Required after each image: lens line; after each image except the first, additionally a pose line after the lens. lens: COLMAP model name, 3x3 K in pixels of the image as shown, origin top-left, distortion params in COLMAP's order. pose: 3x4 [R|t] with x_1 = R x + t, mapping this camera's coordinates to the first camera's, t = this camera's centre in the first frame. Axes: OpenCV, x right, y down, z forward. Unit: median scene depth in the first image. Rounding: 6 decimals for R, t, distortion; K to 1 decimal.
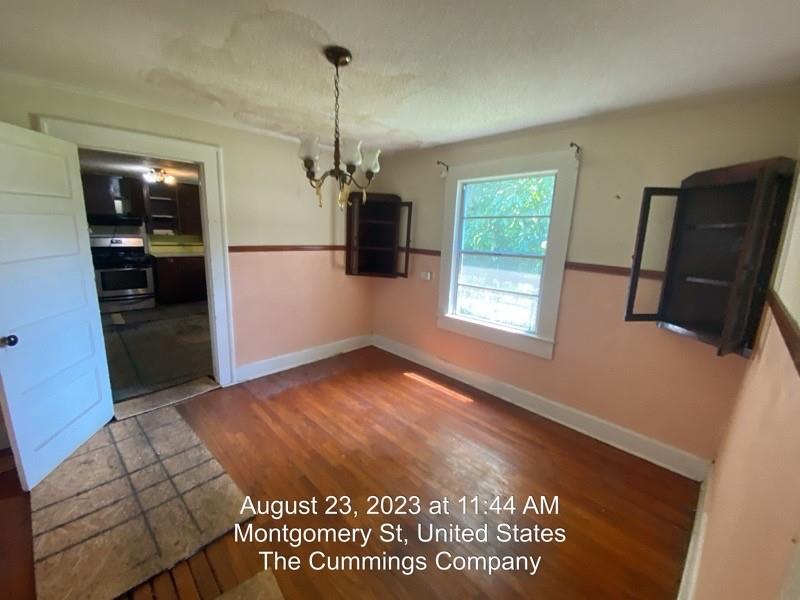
lens RADIAL K [[331.2, 0, 395.3], [0, 331.2, 295.7], [0, 0, 1]] dist [-0.003445, -0.000262]
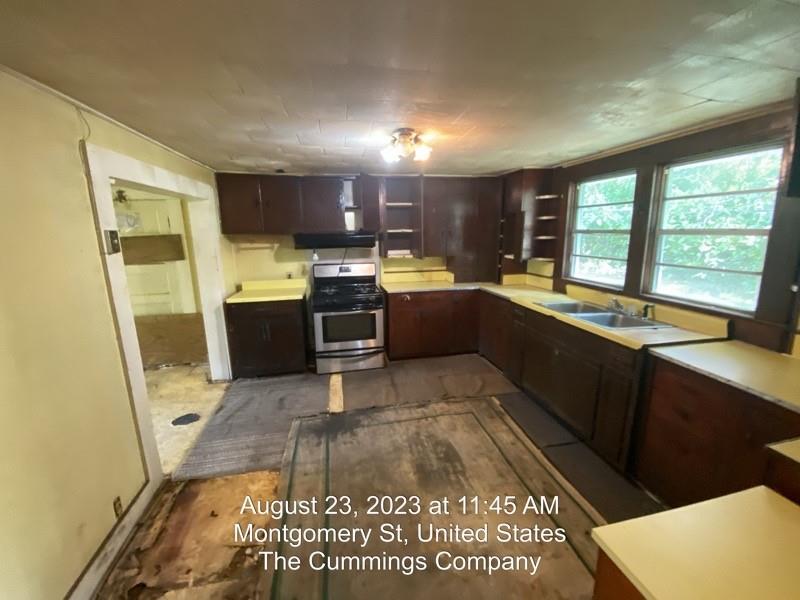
lens RADIAL K [[331.2, 0, 401.6], [0, 331.2, 301.3], [0, 0, 1]] dist [-0.003445, -0.000262]
pose [[0.839900, 0.051766, -0.540267, -0.337232], [-0.057502, 0.998326, 0.006263, -0.103931], [0.539687, 0.025806, 0.841470, 0.447648]]
